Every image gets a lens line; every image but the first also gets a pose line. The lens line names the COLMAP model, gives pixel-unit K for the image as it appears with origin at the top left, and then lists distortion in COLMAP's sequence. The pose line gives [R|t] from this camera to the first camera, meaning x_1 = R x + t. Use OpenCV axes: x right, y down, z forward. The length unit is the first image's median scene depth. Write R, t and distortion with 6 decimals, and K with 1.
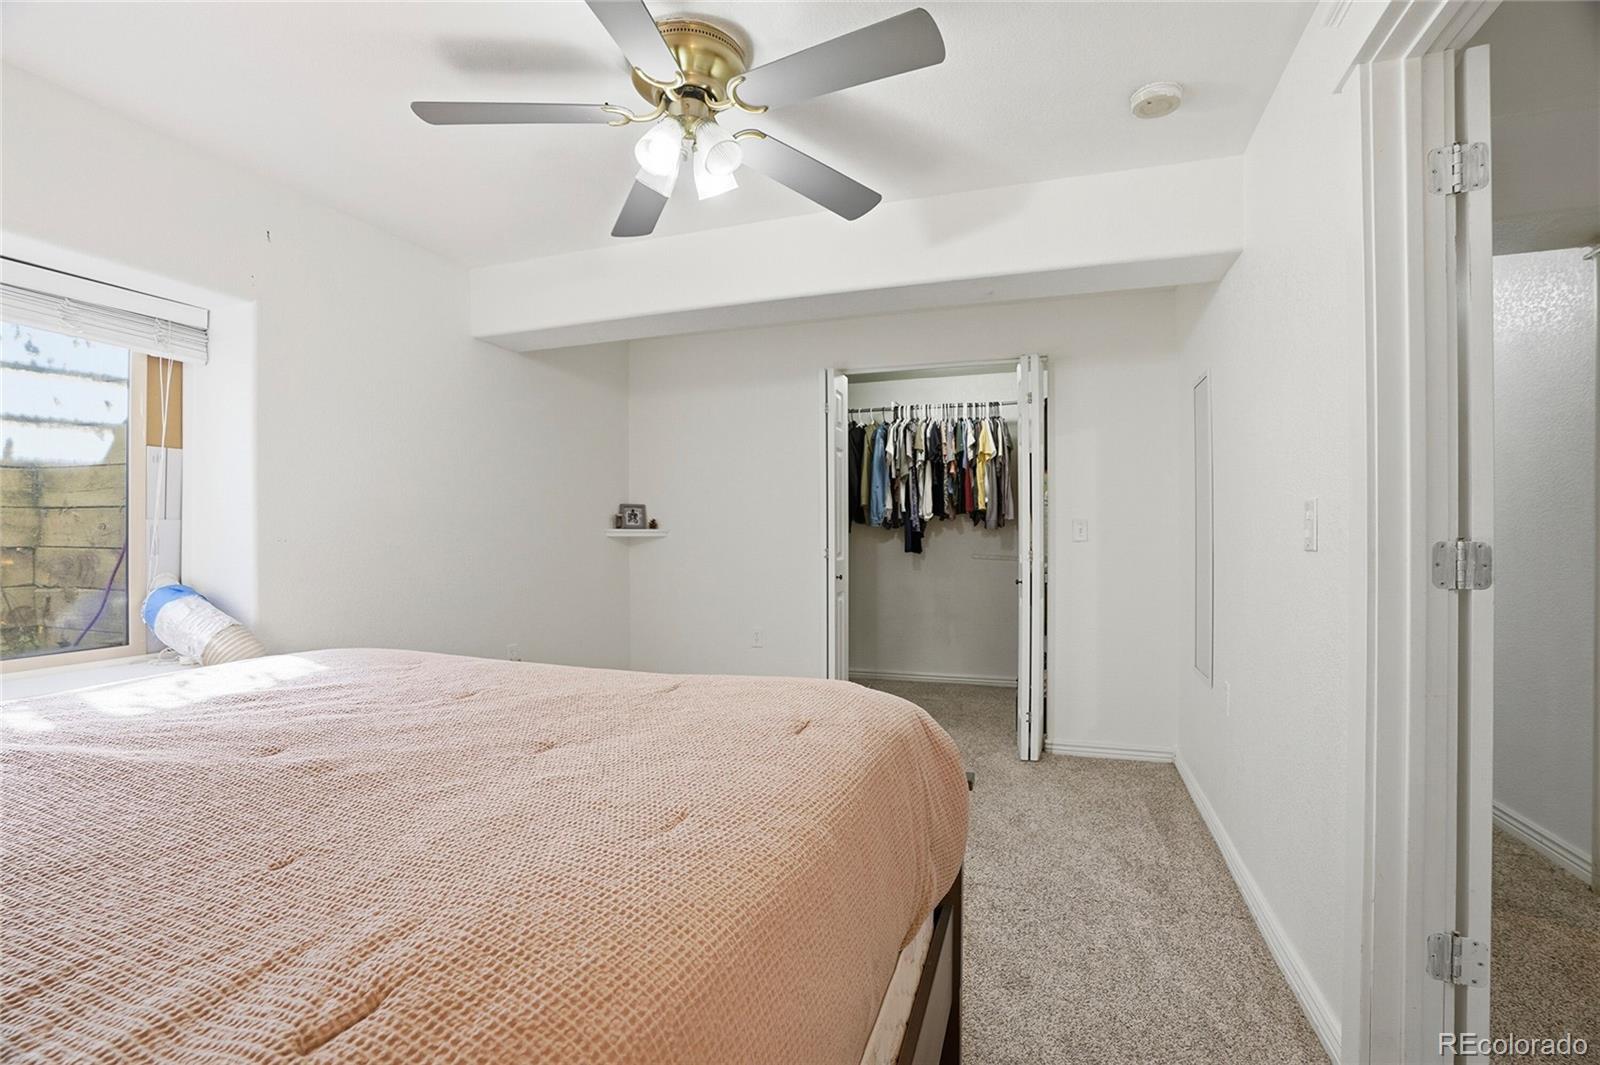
lens RADIAL K [[739.6, 0, 795.8], [0, 739.6, 531.9], [0, 0, 1]] dist [-0.015090, 0.002323]
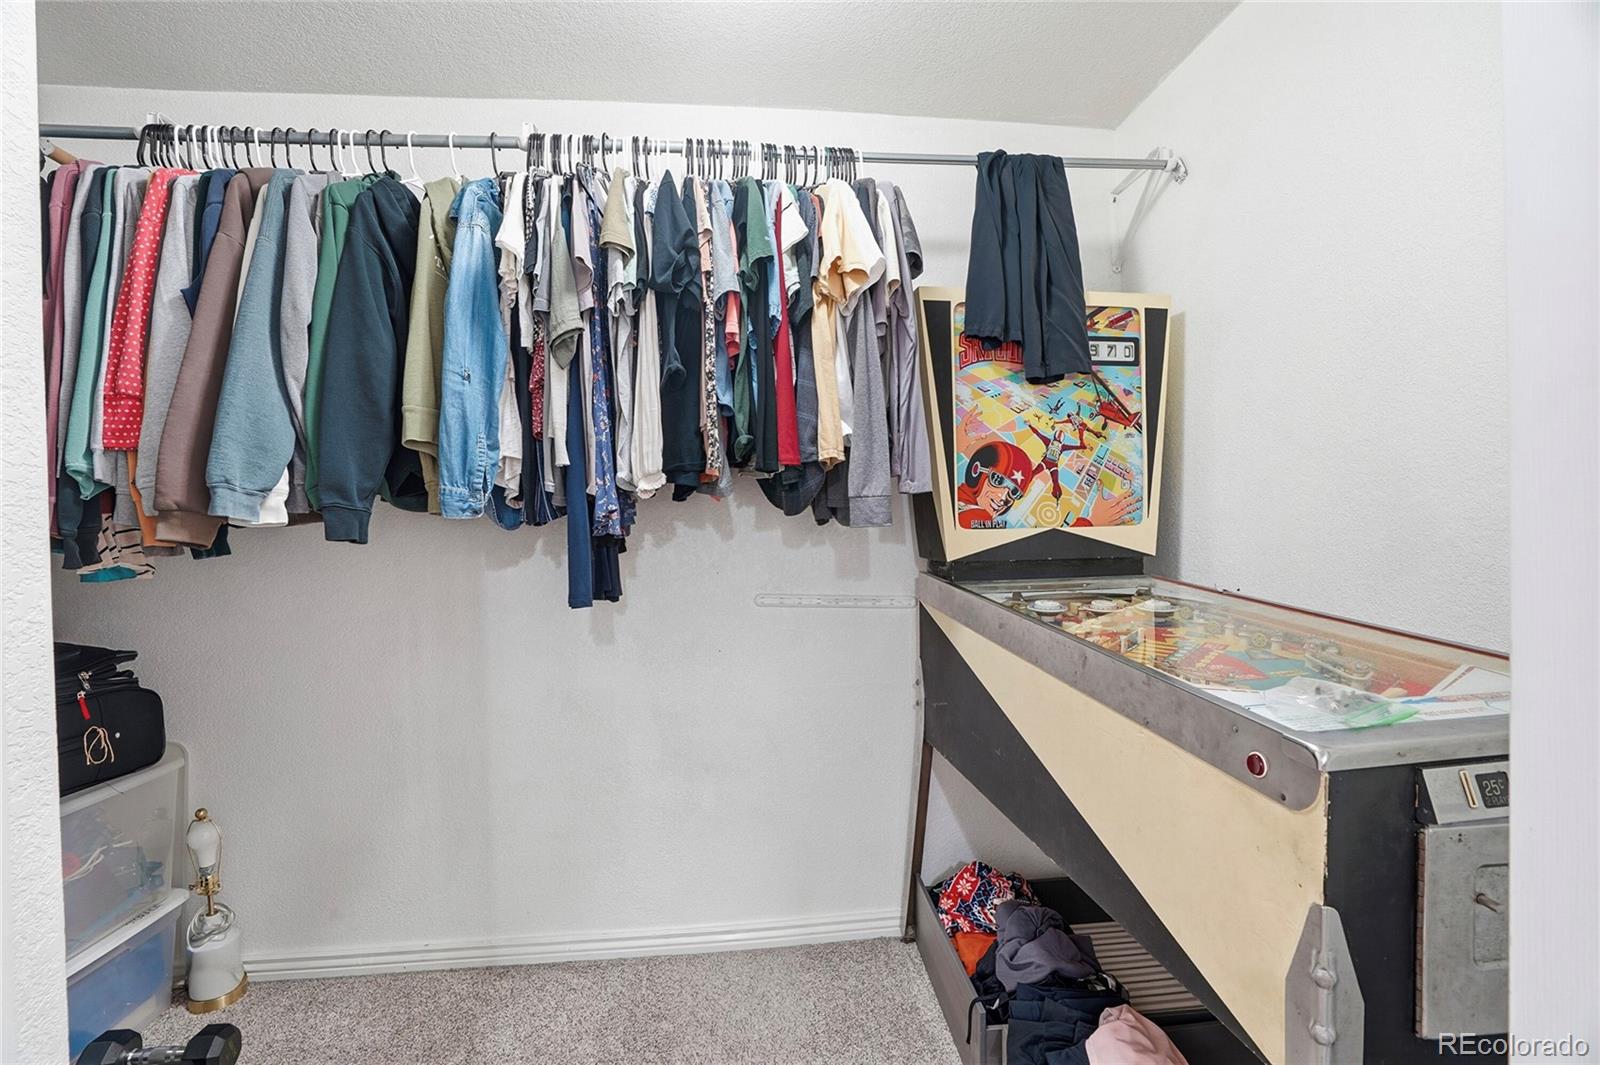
lens RADIAL K [[739.6, 0, 799.9], [0, 739.6, 532.3], [0, 0, 1]] dist [-0.015090, 0.002323]
pose [[0.898148, -0.007451, 0.439630, 0.102902], [0.009303, 0.999955, -0.002058, 0.000139], [-0.439595, 0.005938, 0.898177, 0.706383]]
